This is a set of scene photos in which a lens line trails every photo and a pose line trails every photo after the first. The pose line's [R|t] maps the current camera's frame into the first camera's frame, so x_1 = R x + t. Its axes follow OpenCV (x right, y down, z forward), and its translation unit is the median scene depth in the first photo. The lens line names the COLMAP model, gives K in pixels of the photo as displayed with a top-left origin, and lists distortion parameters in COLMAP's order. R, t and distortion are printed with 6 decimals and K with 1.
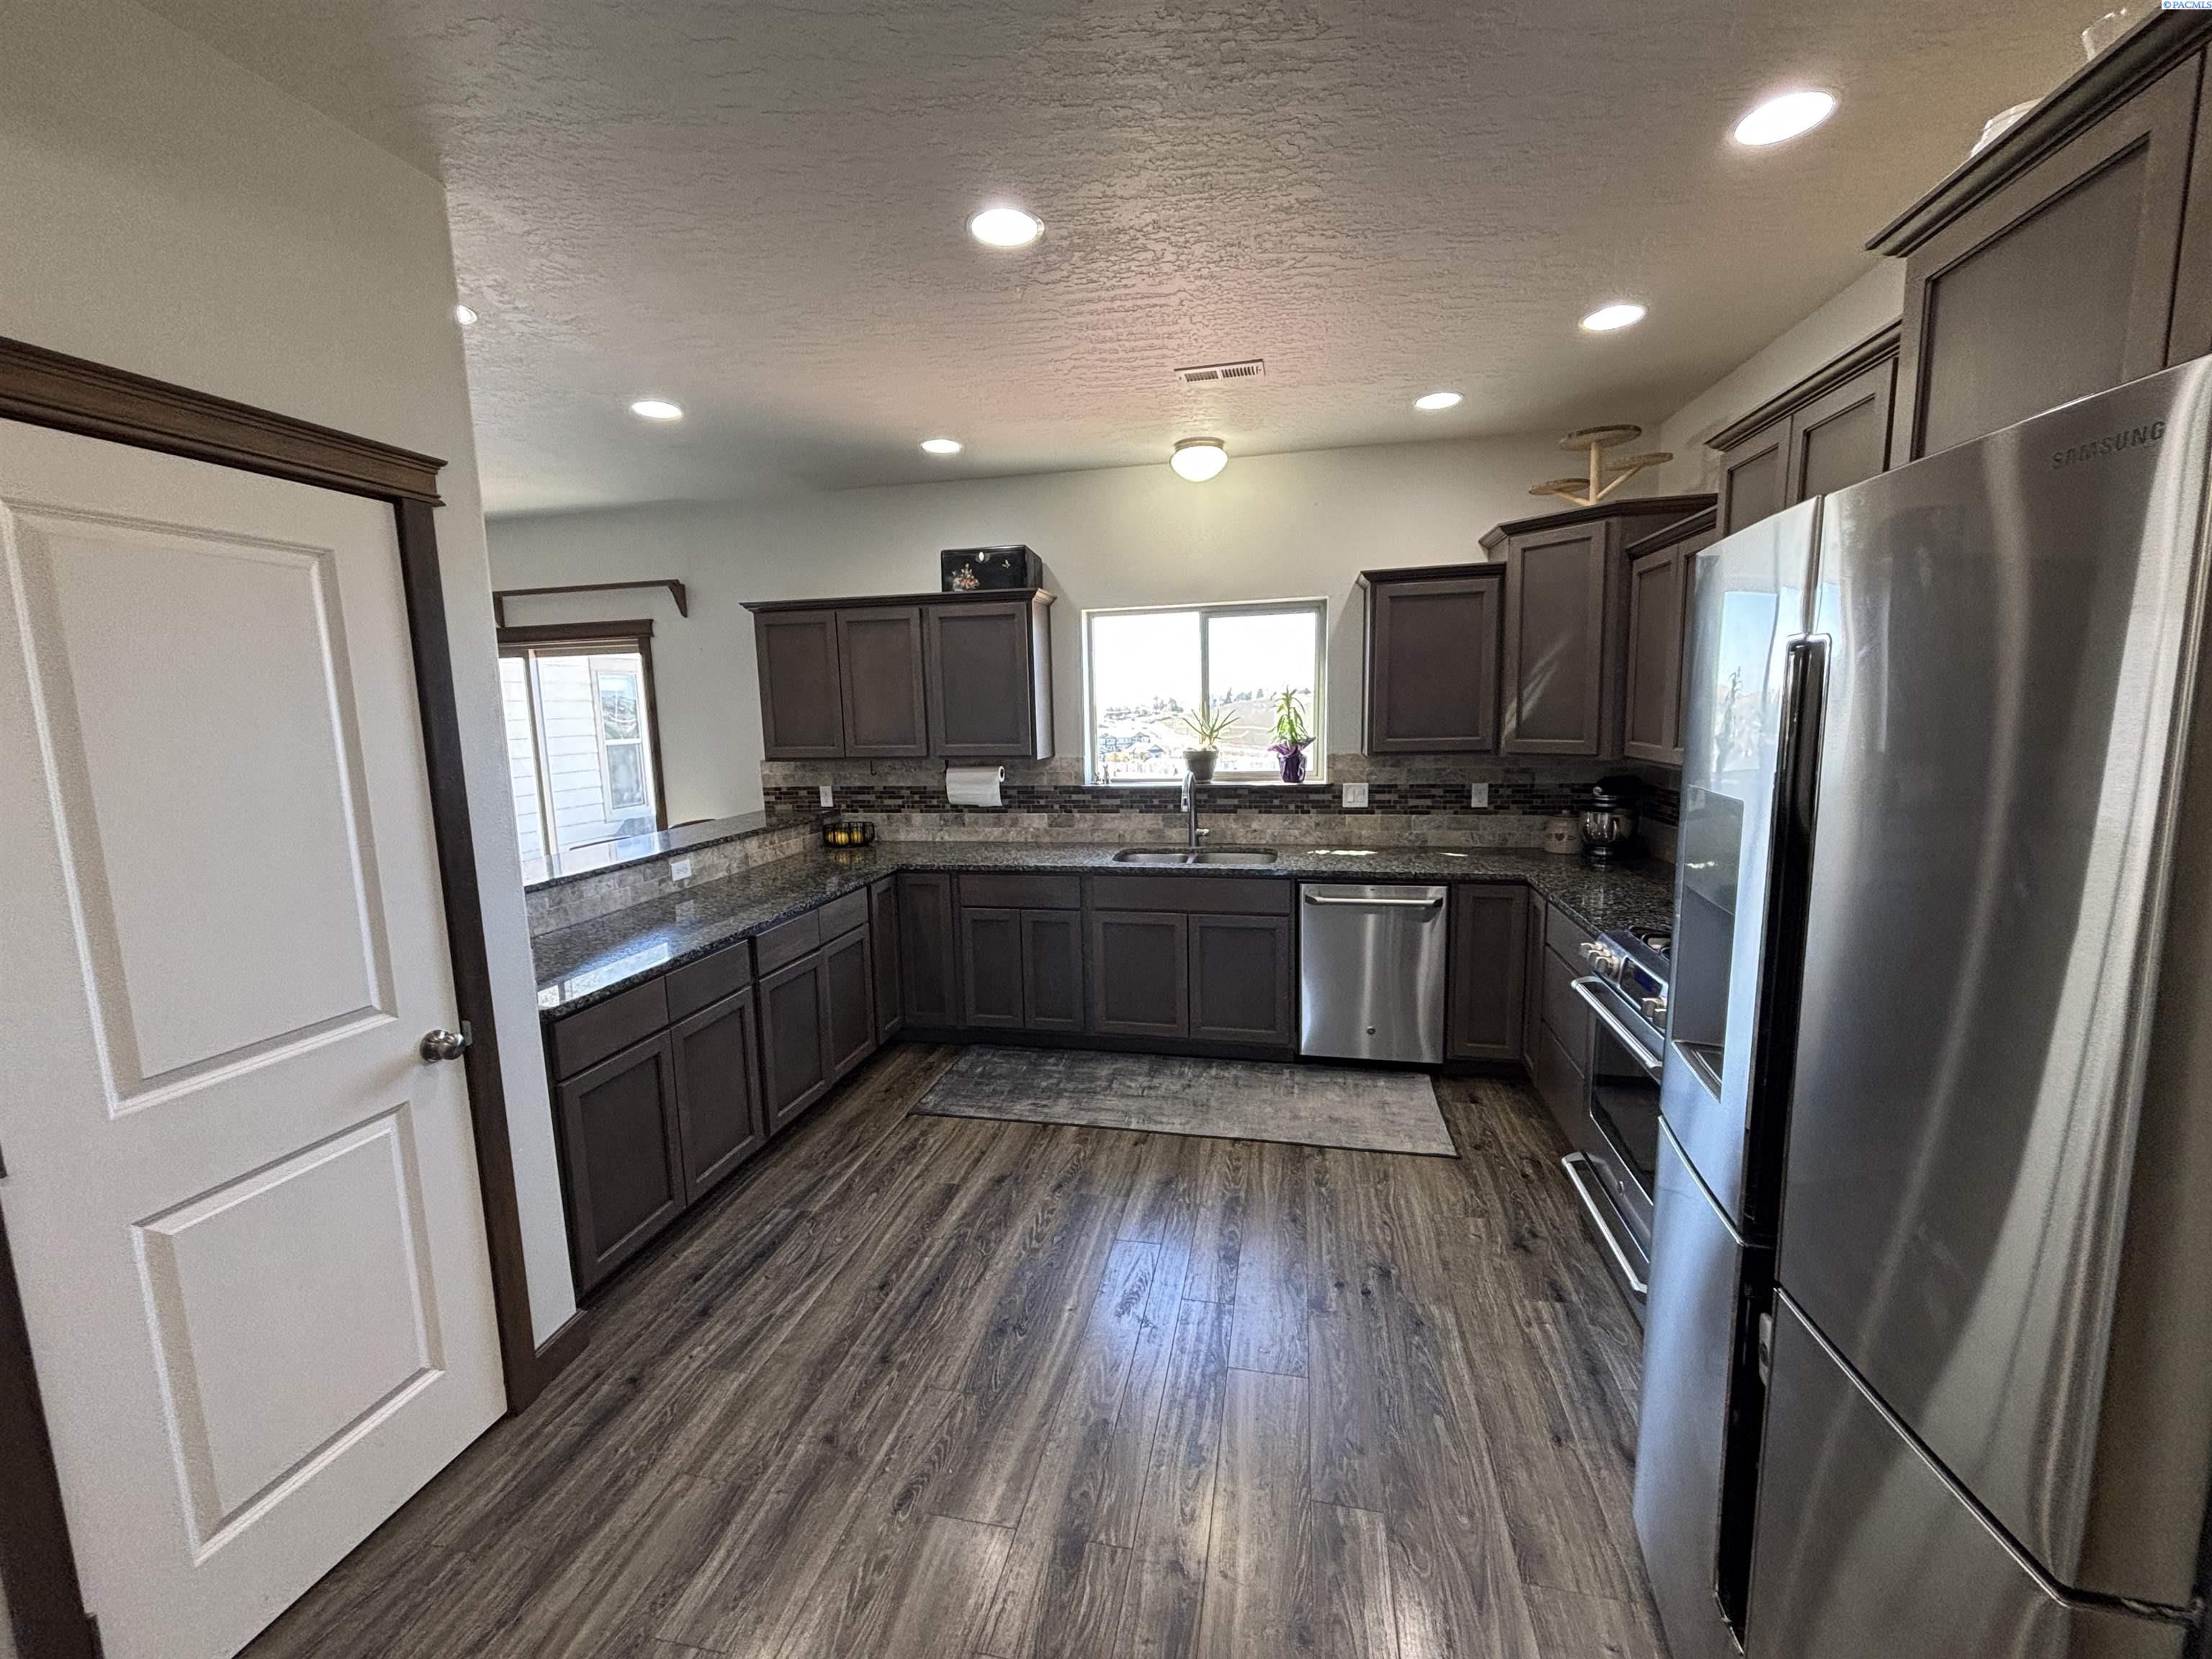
lens RADIAL K [[884.6, 0, 1109.3], [0, 884.6, 824.0], [0, 0, 1]] dist [0.004100, -0.001011]
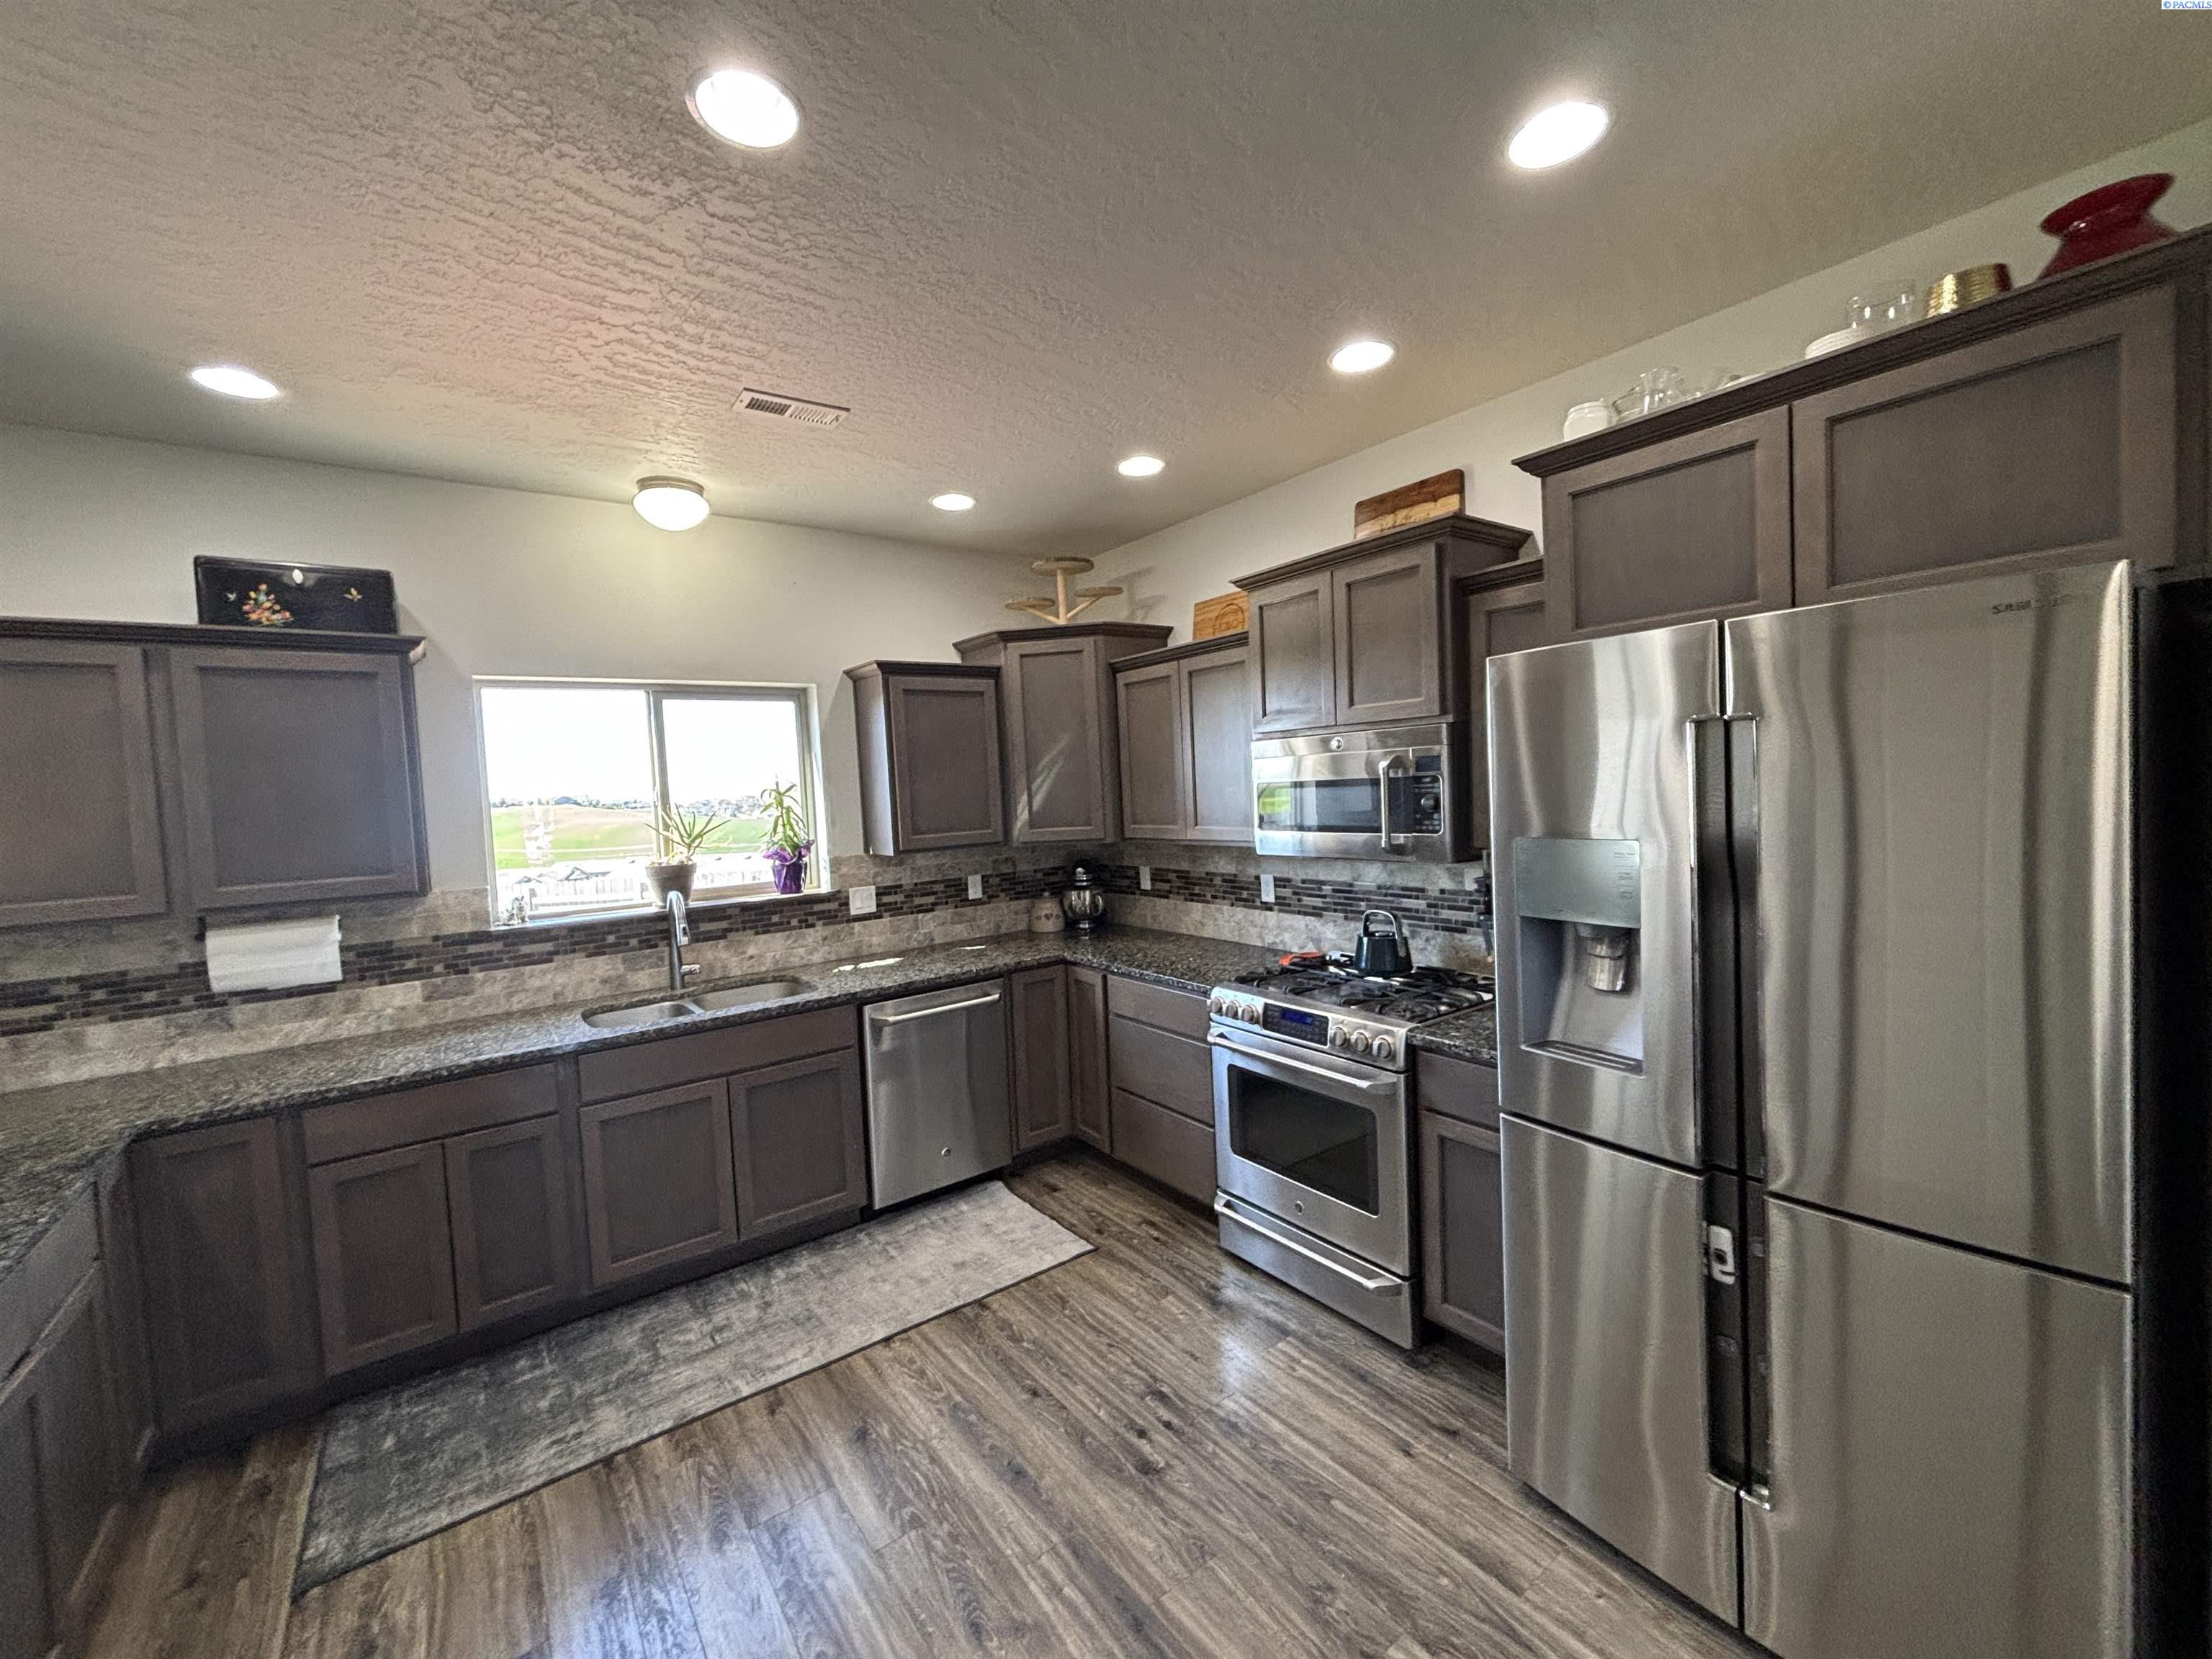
lens RADIAL K [[884.6, 0, 1101.2], [0, 884.6, 823.5], [0, 0, 1]] dist [0.004100, -0.001011]
pose [[0.662607, -0.041269, 0.747829, -0.258682], [0.129623, 0.989732, -0.060233, -0.026275], [-0.737665, 0.136846, 0.661153, 0.222775]]
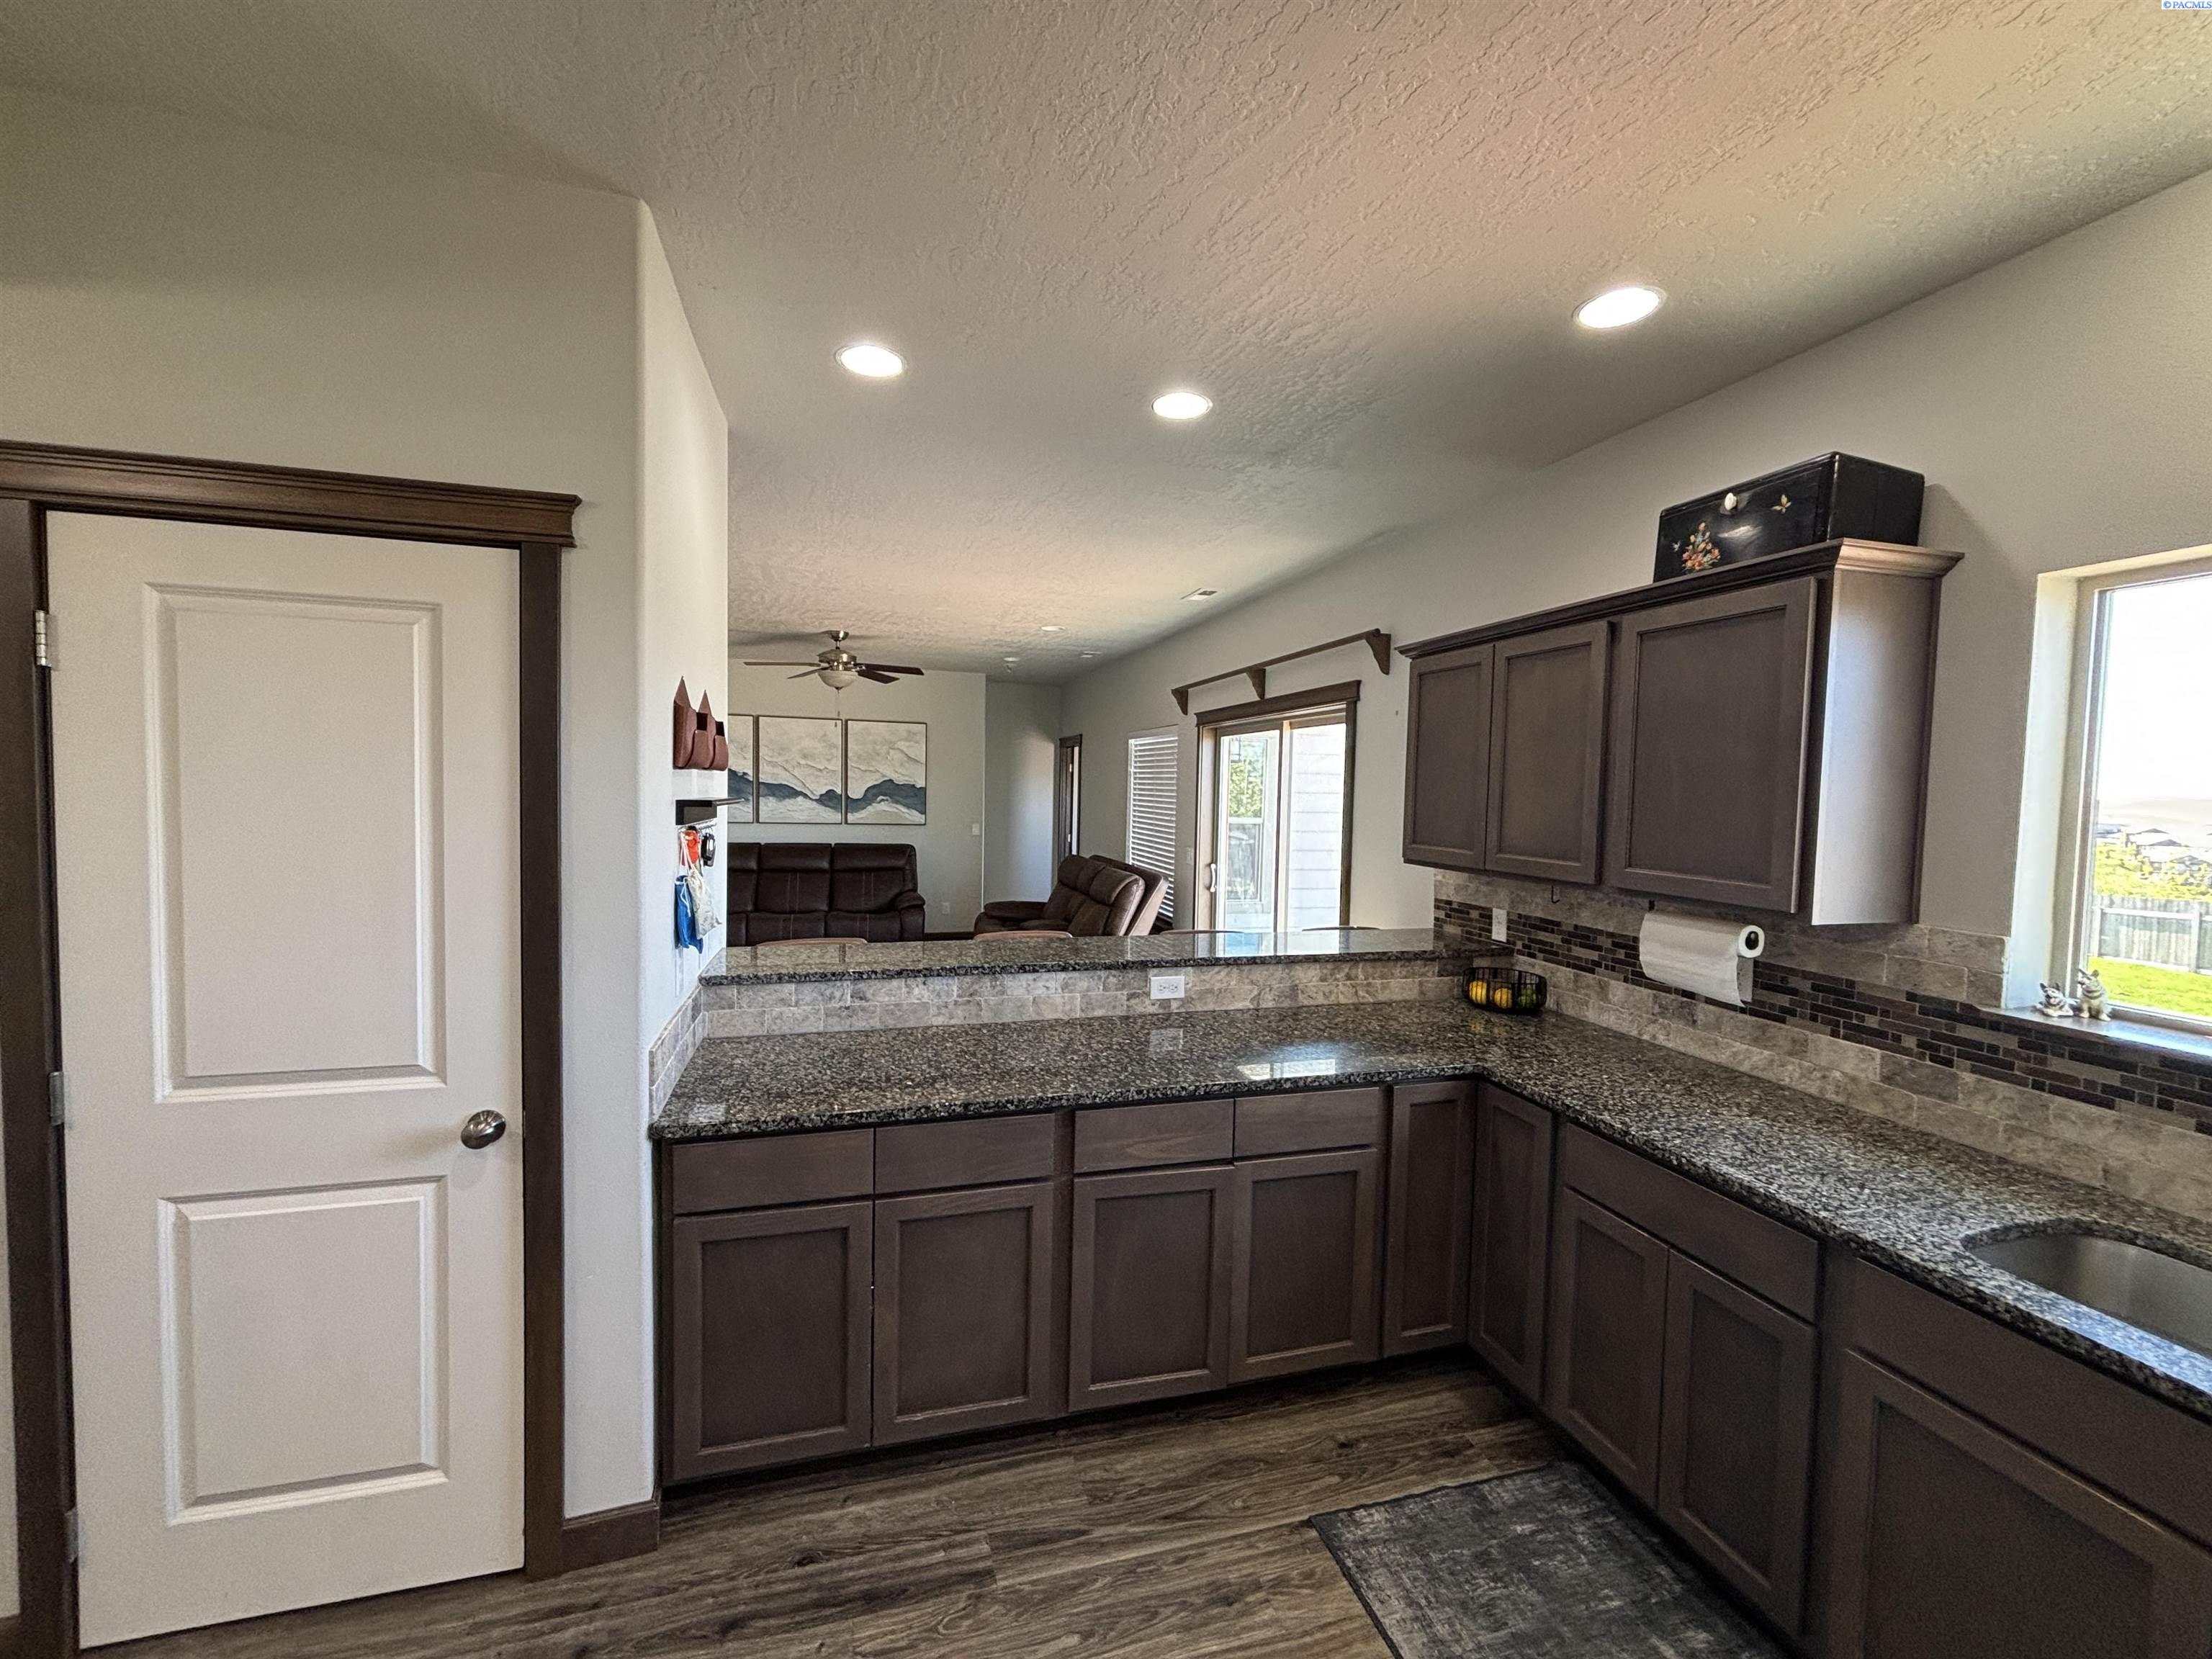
lens RADIAL K [[884.6, 0, 1101.7], [0, 884.6, 825.7], [0, 0, 1]] dist [0.004100, -0.001011]
pose [[0.459551, 0.074185, -0.885048, 0.156049], [-0.152131, 0.988353, 0.003852, -0.076411], [0.875025, 0.132874, 0.465484, 0.519693]]
